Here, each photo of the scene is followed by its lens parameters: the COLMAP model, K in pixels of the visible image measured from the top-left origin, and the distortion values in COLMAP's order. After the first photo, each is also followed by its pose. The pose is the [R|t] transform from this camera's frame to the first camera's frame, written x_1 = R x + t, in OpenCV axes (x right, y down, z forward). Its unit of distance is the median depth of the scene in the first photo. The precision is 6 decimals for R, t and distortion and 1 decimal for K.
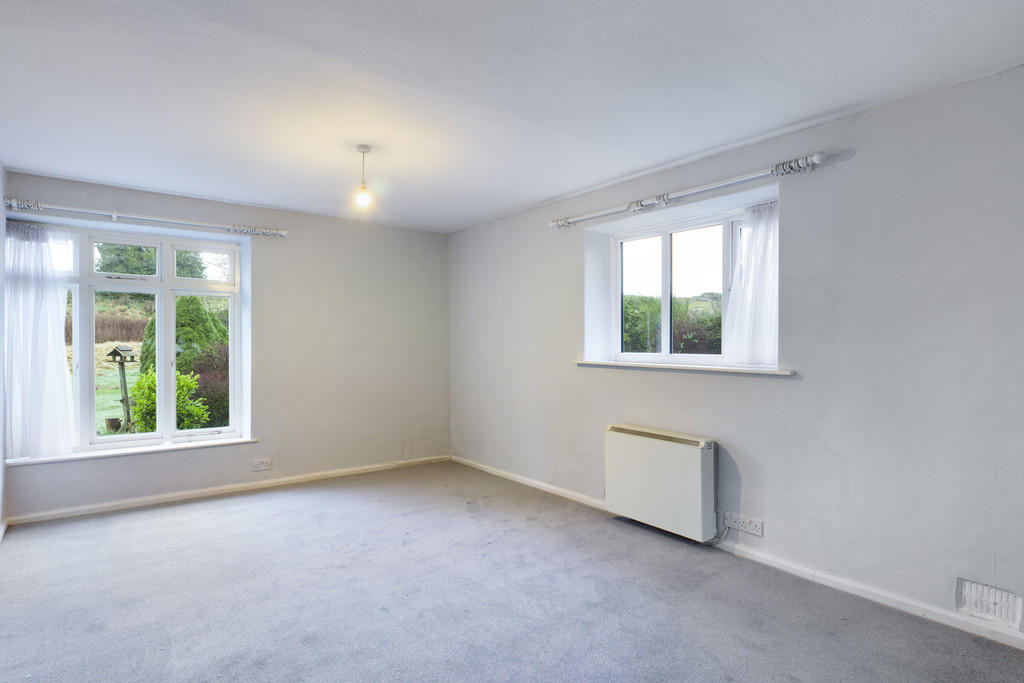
lens RADIAL K [[553.4, 0, 512.0], [0, 553.4, 341.5], [0, 0, 1]] dist [-0.001638, -0.000045]
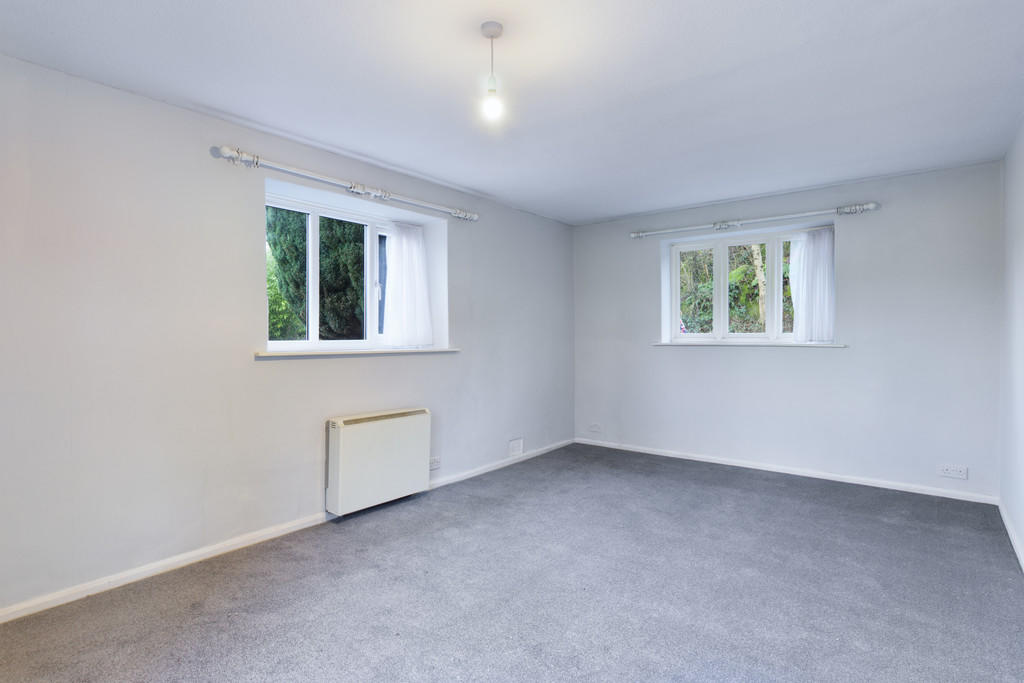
lens RADIAL K [[530.1, 0, 512.0], [0, 530.1, 331.3], [0, 0, 1]] dist [0.000489, -0.000023]
pose [[-0.250149, -0.002749, 0.968203, -0.719519], [-0.006845, 0.999976, 0.001070, 0.003155], [-0.968183, -0.006359, -0.250162, 0.933673]]
